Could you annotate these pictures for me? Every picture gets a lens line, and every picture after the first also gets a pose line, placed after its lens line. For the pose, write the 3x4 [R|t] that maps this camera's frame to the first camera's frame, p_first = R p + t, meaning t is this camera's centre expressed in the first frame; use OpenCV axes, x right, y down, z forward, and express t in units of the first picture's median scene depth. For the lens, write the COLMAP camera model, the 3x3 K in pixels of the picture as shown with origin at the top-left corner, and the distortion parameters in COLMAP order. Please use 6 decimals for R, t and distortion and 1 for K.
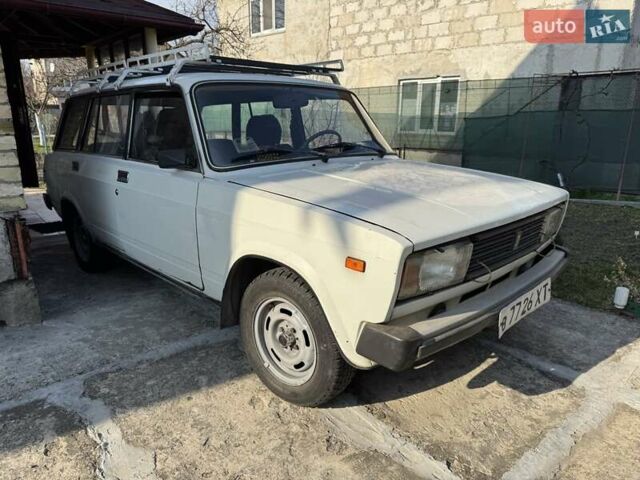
lens RADIAL K [[452.4, 0, 320.0], [0, 452.4, 240.0], [0, 0, 1]] dist [0.009439, -0.000368]
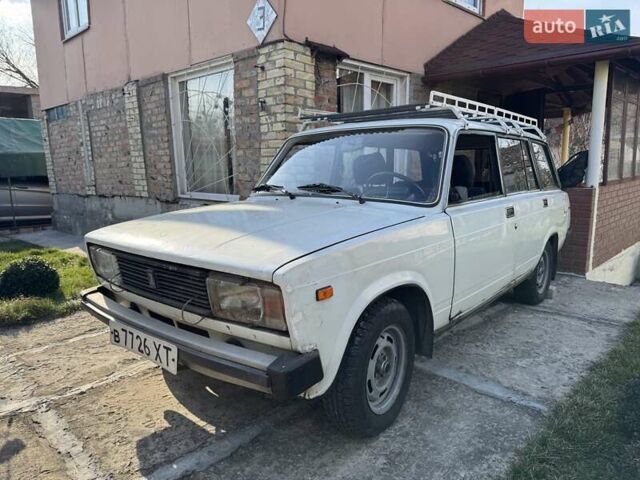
lens RADIAL K [[452.4, 0, 320.0], [0, 452.4, 240.0], [0, 0, 1]] dist [0.009439, -0.000368]
pose [[0.092082, 0.153070, -0.983916, 1.374978], [-0.244477, 0.961345, 0.126678, -0.283337], [0.965273, 0.228880, 0.125944, 1.153728]]
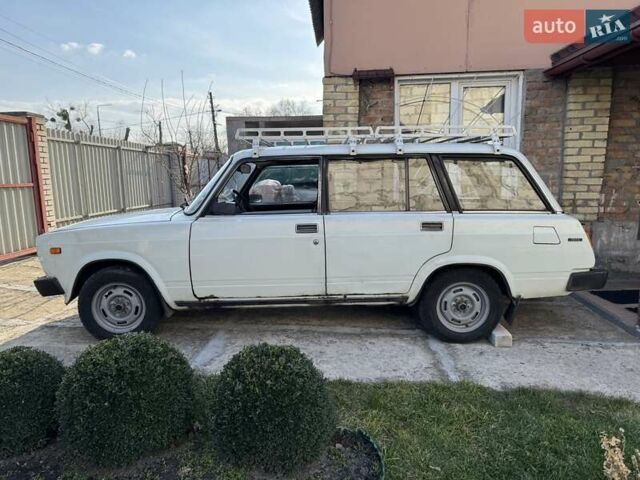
lens RADIAL K [[456.5, 0, 320.0], [0, 456.5, 240.0], [0, 0, 1]] dist [0.030744, -0.002657]
pose [[-0.705402, 0.115027, -0.699412, 1.107772], [-0.168372, 0.931308, 0.322979, -0.835161], [0.688520, 0.345591, -0.637579, 2.984583]]
